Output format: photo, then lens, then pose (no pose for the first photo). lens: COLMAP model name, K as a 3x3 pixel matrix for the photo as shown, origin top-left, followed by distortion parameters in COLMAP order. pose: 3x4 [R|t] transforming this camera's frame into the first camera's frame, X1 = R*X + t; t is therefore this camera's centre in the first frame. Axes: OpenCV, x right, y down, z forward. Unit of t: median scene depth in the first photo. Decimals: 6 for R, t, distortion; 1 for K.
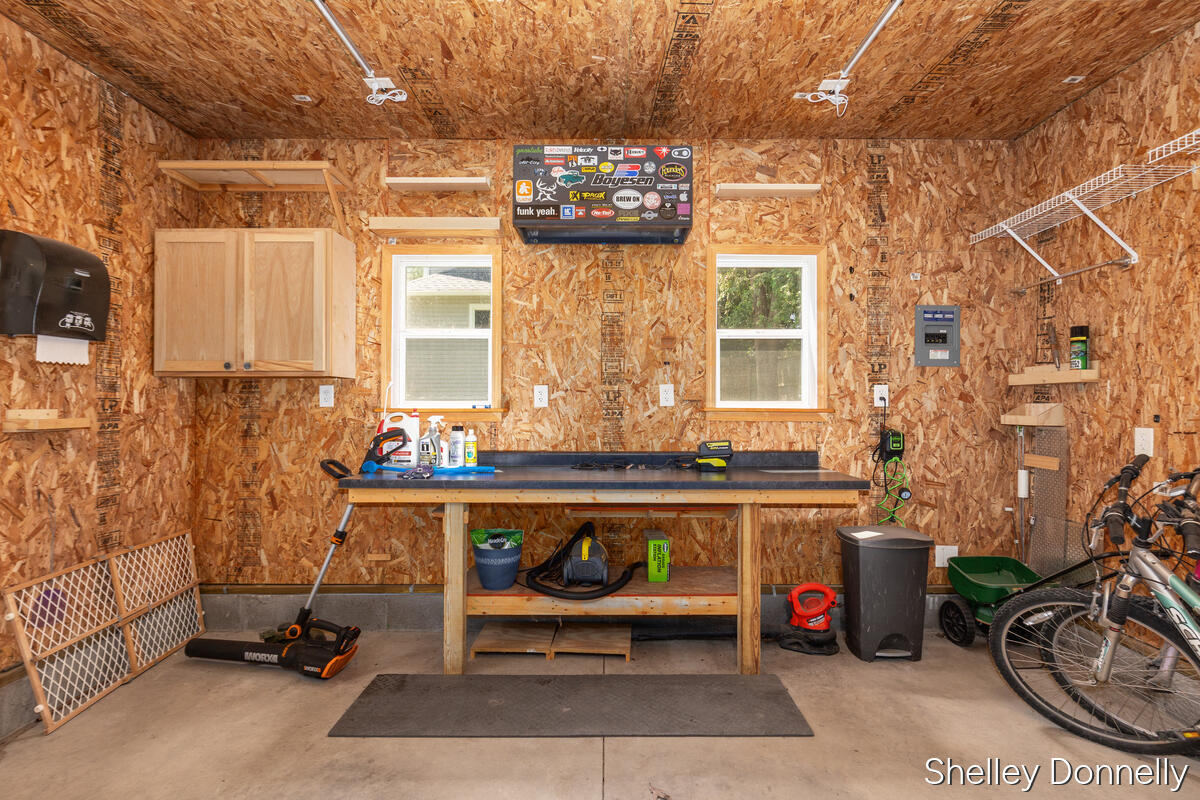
lens RADIAL K [[587.2, 0, 601.6], [0, 587.2, 400.8], [0, 0, 1]] dist [0.000100, 0.000073]
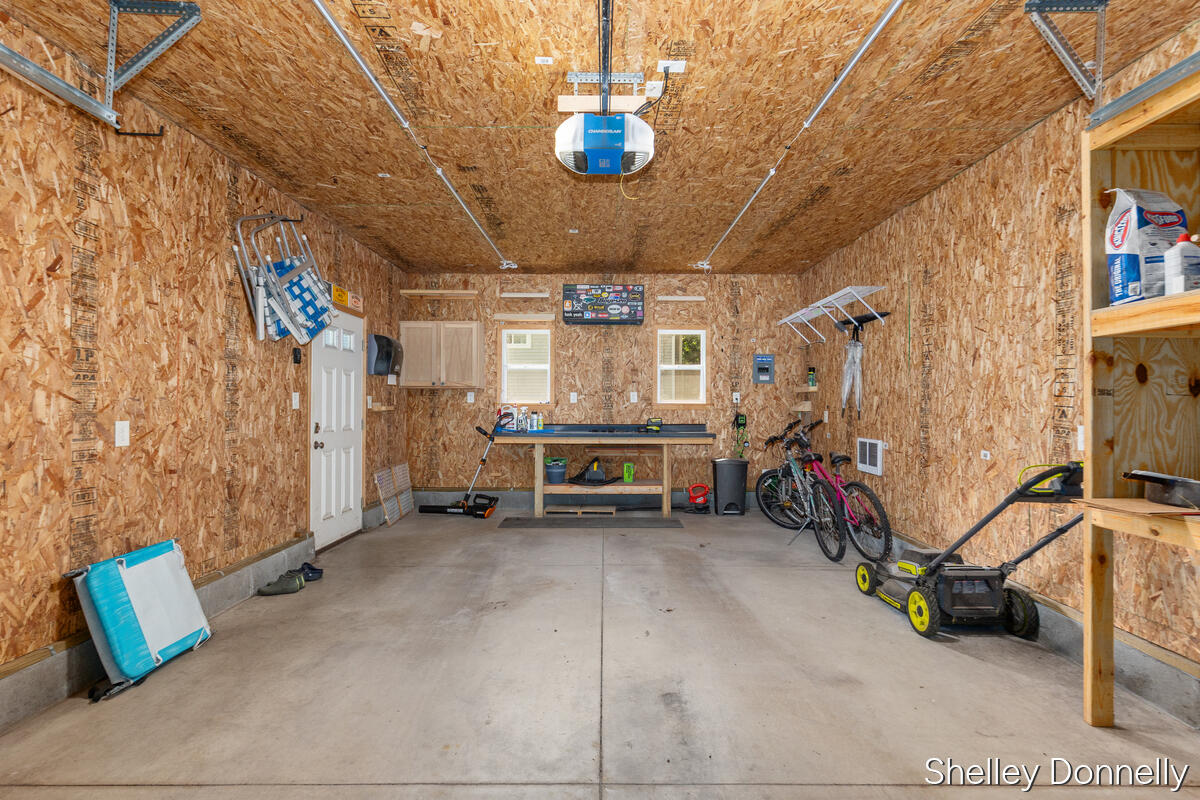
lens RADIAL K [[587.2, 0, 595.7], [0, 587.2, 399.4], [0, 0, 1]] dist [0.000100, 0.000073]
pose [[0.999954, 0.001089, -0.009502, -0.004221], [-0.001097, 0.999999, -0.000844, 0.000144], [0.009501, 0.000854, 0.999954, -1.091208]]
